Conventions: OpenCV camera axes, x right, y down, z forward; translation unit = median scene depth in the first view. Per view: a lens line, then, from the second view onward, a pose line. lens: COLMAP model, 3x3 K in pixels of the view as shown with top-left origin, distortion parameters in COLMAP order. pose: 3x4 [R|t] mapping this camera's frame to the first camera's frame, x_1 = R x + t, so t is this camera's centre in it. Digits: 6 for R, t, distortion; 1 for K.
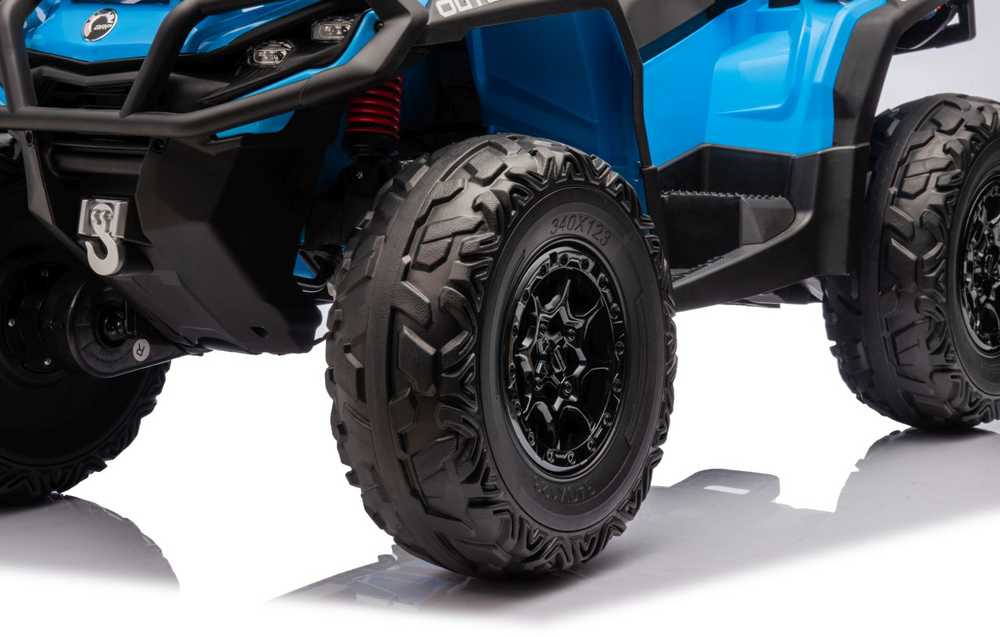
lens RADIAL K [[2145.8, 0, 472.6], [0, 2145.8, 315.5], [0, 0, 1]] dist [0.426182, 0.000000]
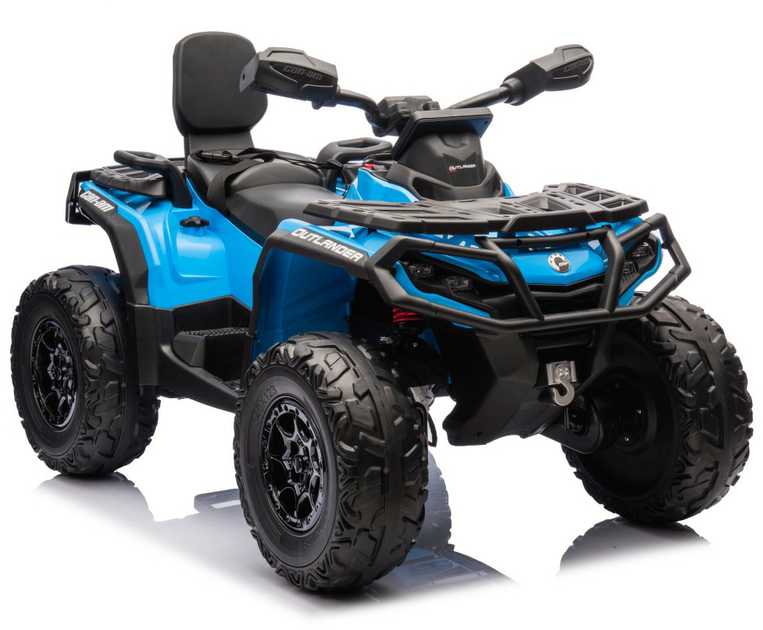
lens RADIAL K [[1926.8, 0, 384.2], [0, 1926.8, 309.6], [0, 0, 1]] dist [0.426554, 0.000000]
pose [[0.365186, -0.143590, 0.919794, -1.620603], [0.133183, 0.985928, 0.101037, -0.267077], [-0.921359, 0.085604, 0.379171, 0.544183]]
